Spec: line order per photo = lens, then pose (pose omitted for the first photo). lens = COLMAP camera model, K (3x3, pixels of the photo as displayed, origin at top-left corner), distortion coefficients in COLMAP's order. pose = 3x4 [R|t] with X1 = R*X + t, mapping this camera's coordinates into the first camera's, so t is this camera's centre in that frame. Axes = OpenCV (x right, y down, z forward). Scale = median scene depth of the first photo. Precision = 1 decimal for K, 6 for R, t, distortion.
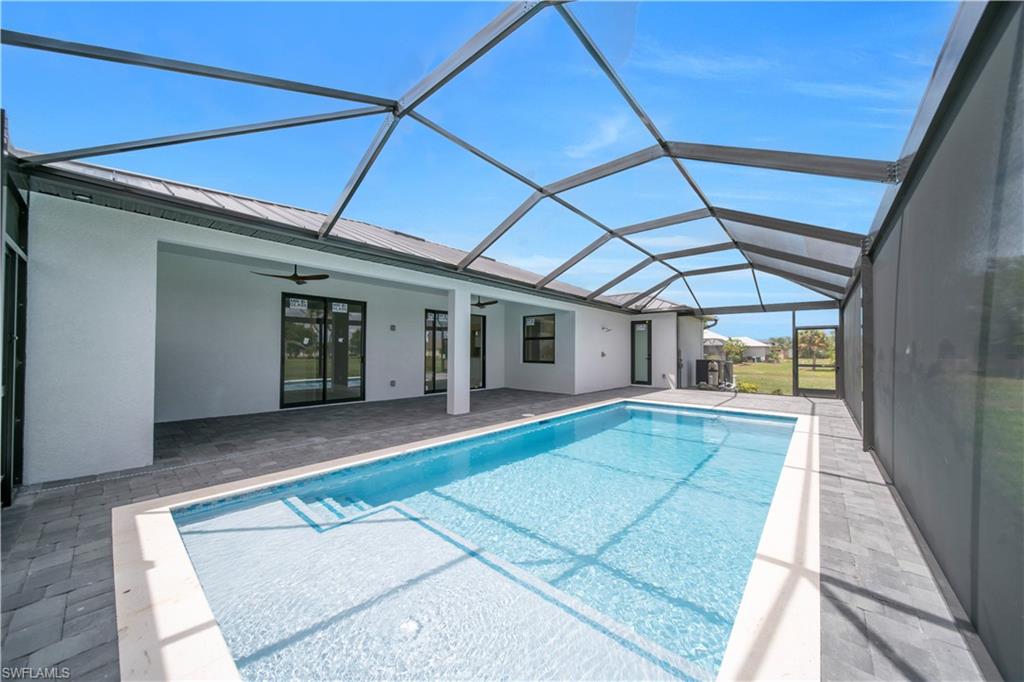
lens RADIAL K [[352.9, 0, 511.7], [0, 352.9, 346.5], [0, 0, 1]] dist [-0.000381, -0.000071]
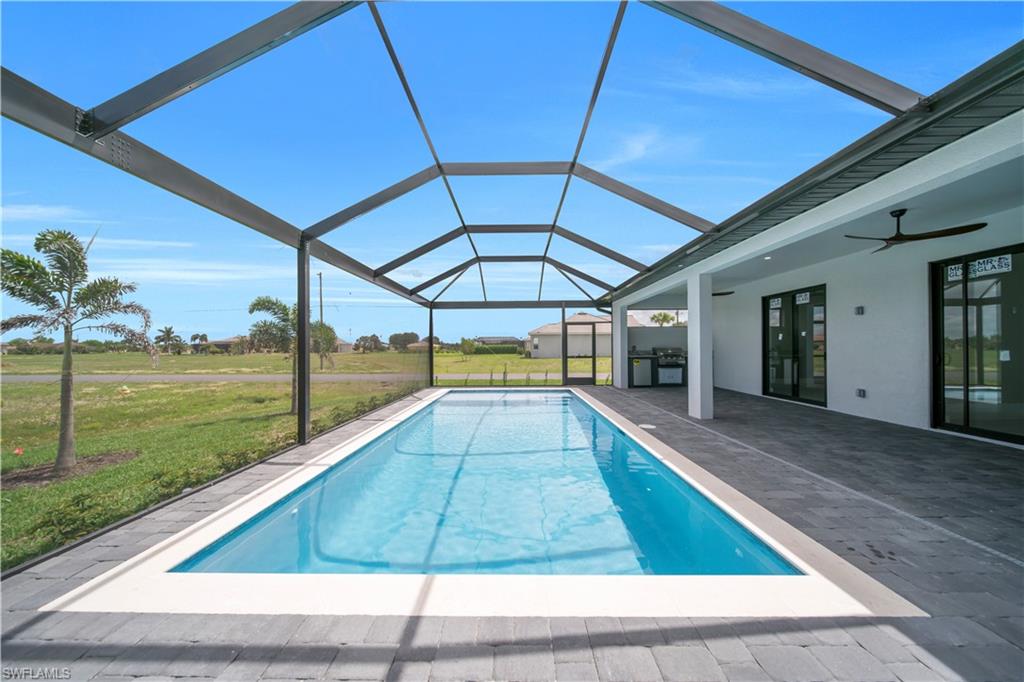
lens RADIAL K [[352.9, 0, 511.7], [0, 352.9, 346.5], [0, 0, 1]] dist [-0.000381, -0.000071]
pose [[-0.762729, -0.006005, -0.646690, 0.636973], [0.008595, 0.999774, -0.019420, 0.024125], [0.646661, -0.020371, -0.762505, 1.138170]]
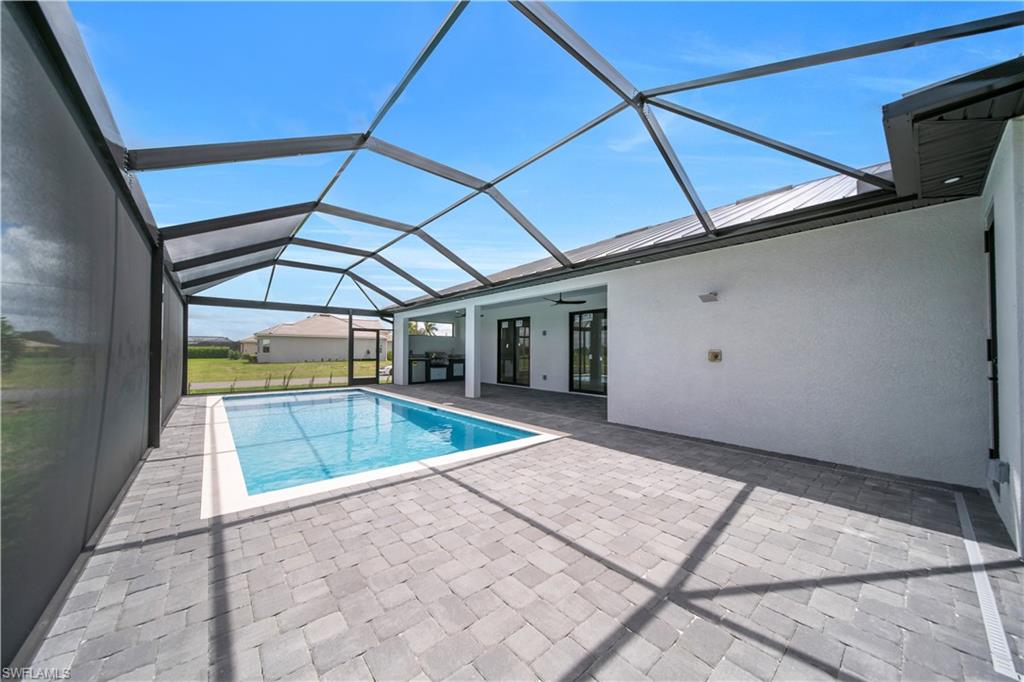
lens RADIAL K [[352.9, 0, 511.7], [0, 352.9, 346.5], [0, 0, 1]] dist [-0.000381, -0.000071]
pose [[-0.146335, -0.024205, -0.988939, 0.970323], [0.008231, 0.999636, -0.025685, 0.027527], [0.989201, -0.011899, -0.146082, 1.122172]]
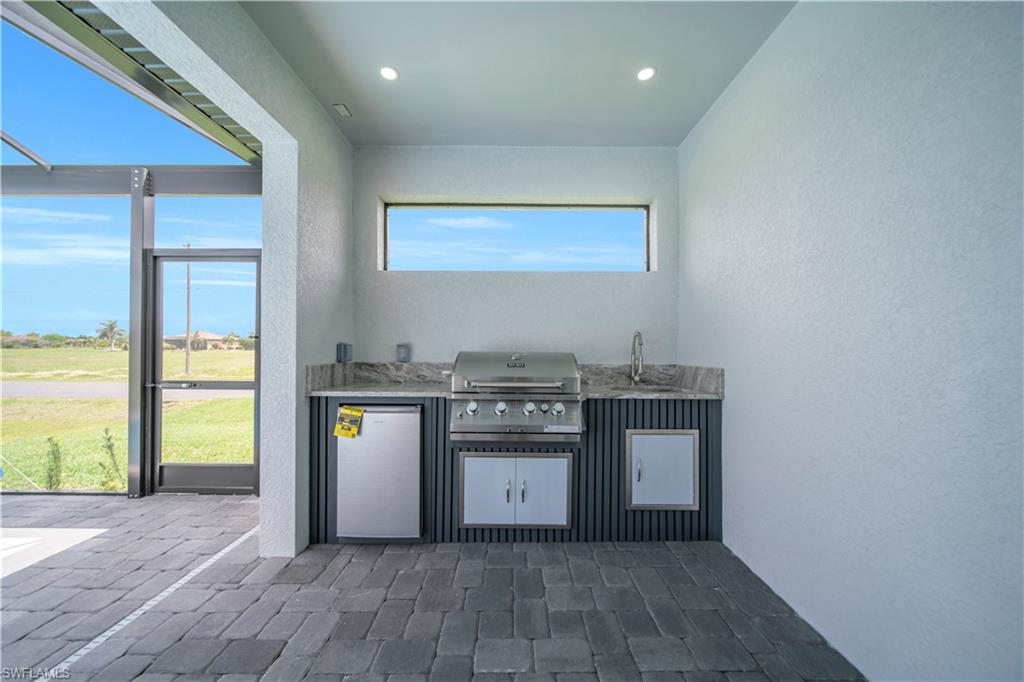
lens RADIAL K [[352.9, 0, 511.7], [0, 352.9, 346.5], [0, 0, 1]] dist [-0.000381, -0.000071]
pose [[-0.757981, -0.013527, -0.652136, -0.422987], [-0.002933, 0.999846, -0.017331, 0.007543], [0.652270, -0.011224, -0.757904, 0.743971]]
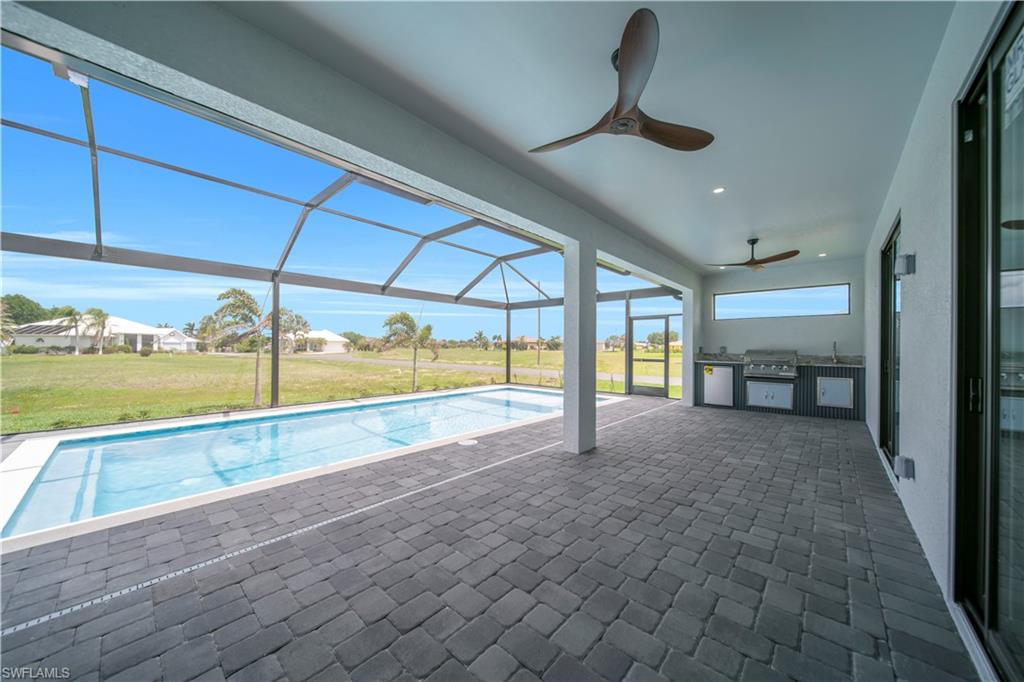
lens RADIAL K [[352.9, 0, 511.7], [0, 352.9, 346.5], [0, 0, 1]] dist [-0.000381, -0.000071]
pose [[-0.999699, -0.013648, 0.020405, -0.039169], [-0.013935, 0.999805, -0.013993, 0.019287], [-0.020210, -0.014273, -0.999694, 1.342543]]
